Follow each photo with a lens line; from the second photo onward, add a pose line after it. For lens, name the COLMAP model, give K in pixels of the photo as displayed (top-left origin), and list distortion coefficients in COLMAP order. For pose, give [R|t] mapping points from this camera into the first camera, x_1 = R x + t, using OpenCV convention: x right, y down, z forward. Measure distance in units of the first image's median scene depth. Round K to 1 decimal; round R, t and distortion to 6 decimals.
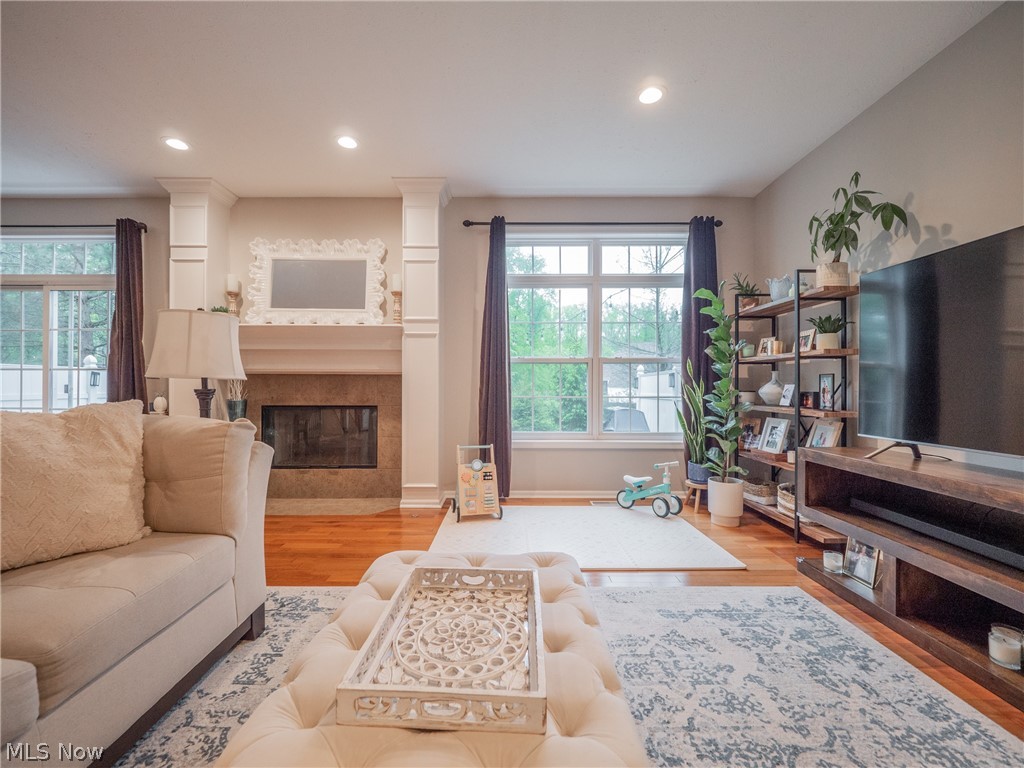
lens RADIAL K [[434.2, 0, 508.0], [0, 434.2, 384.3], [0, 0, 1]] dist [-0.000315, -0.000767]
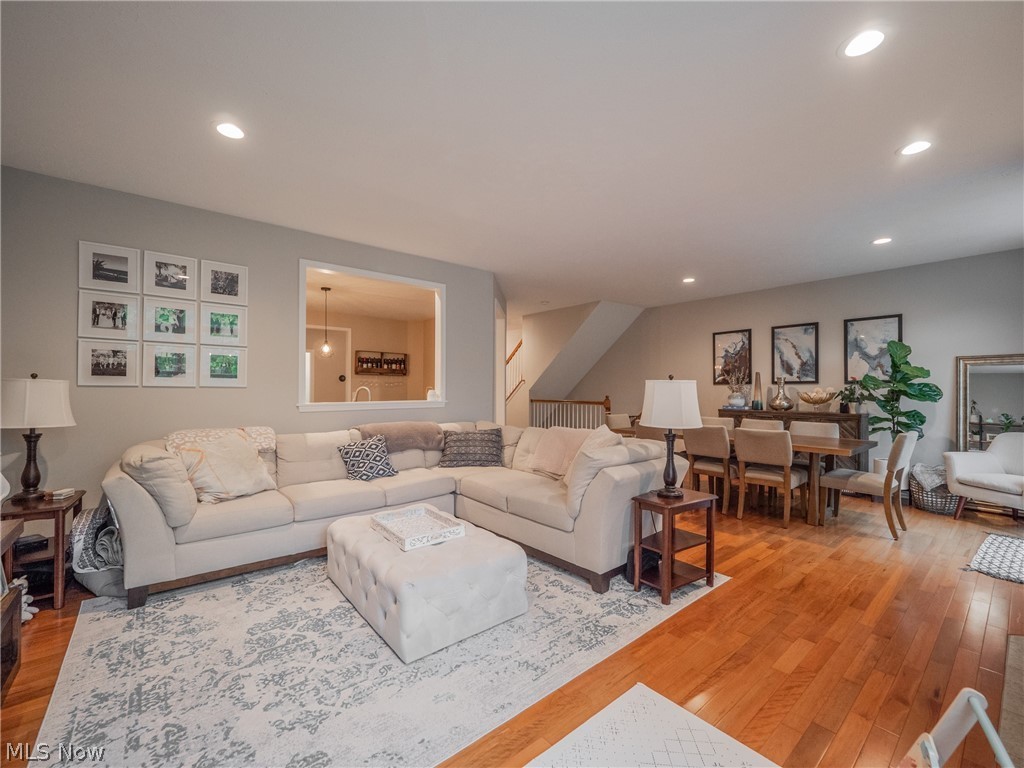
lens RADIAL K [[429.9, 0, 508.8], [0, 429.9, 388.6], [0, 0, 1]] dist [-0.000437, -0.002574]
pose [[-0.774435, -0.005817, -0.632627, 0.329245], [-0.000954, 0.999967, -0.008027, -0.069303], [0.632653, -0.005613, -0.774415, 1.011289]]
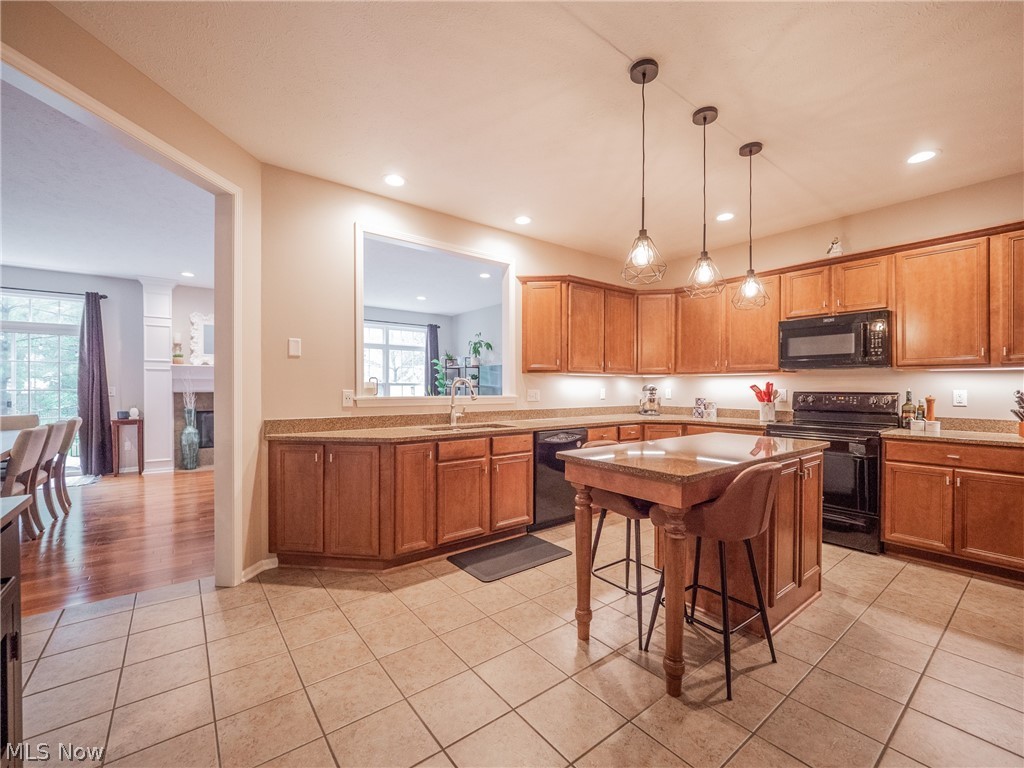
lens RADIAL K [[429.9, 0, 508.8], [0, 429.9, 388.6], [0, 0, 1]] dist [-0.000437, -0.002574]
pose [[0.790881, -0.004047, 0.611957, -0.715709], [-0.004211, 0.999918, 0.012055, -0.073358], [-0.611956, -0.012111, 0.790799, -1.203107]]
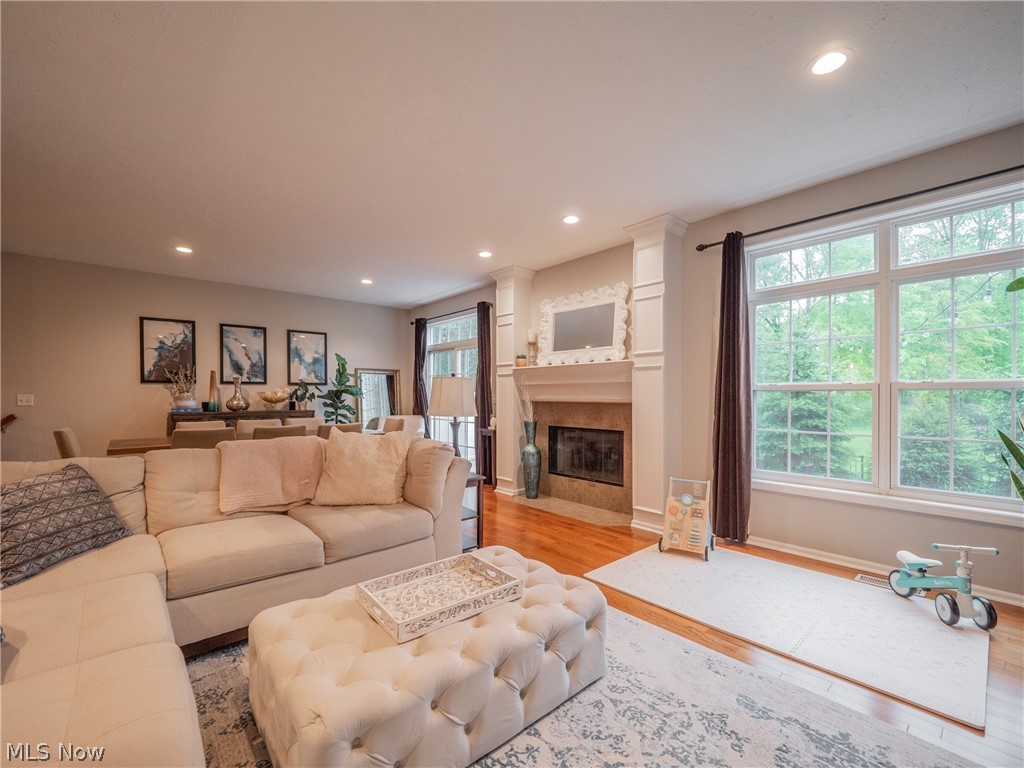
lens RADIAL K [[441.0, 0, 505.8], [0, 441.0, 395.5], [0, 0, 1]] dist [-0.000482, -0.000802]
pose [[0.656206, -0.002722, -0.754577, 0.403956], [0.007199, 0.999971, 0.002653, -0.054342], [0.754548, -0.007173, 0.656206, 0.030283]]
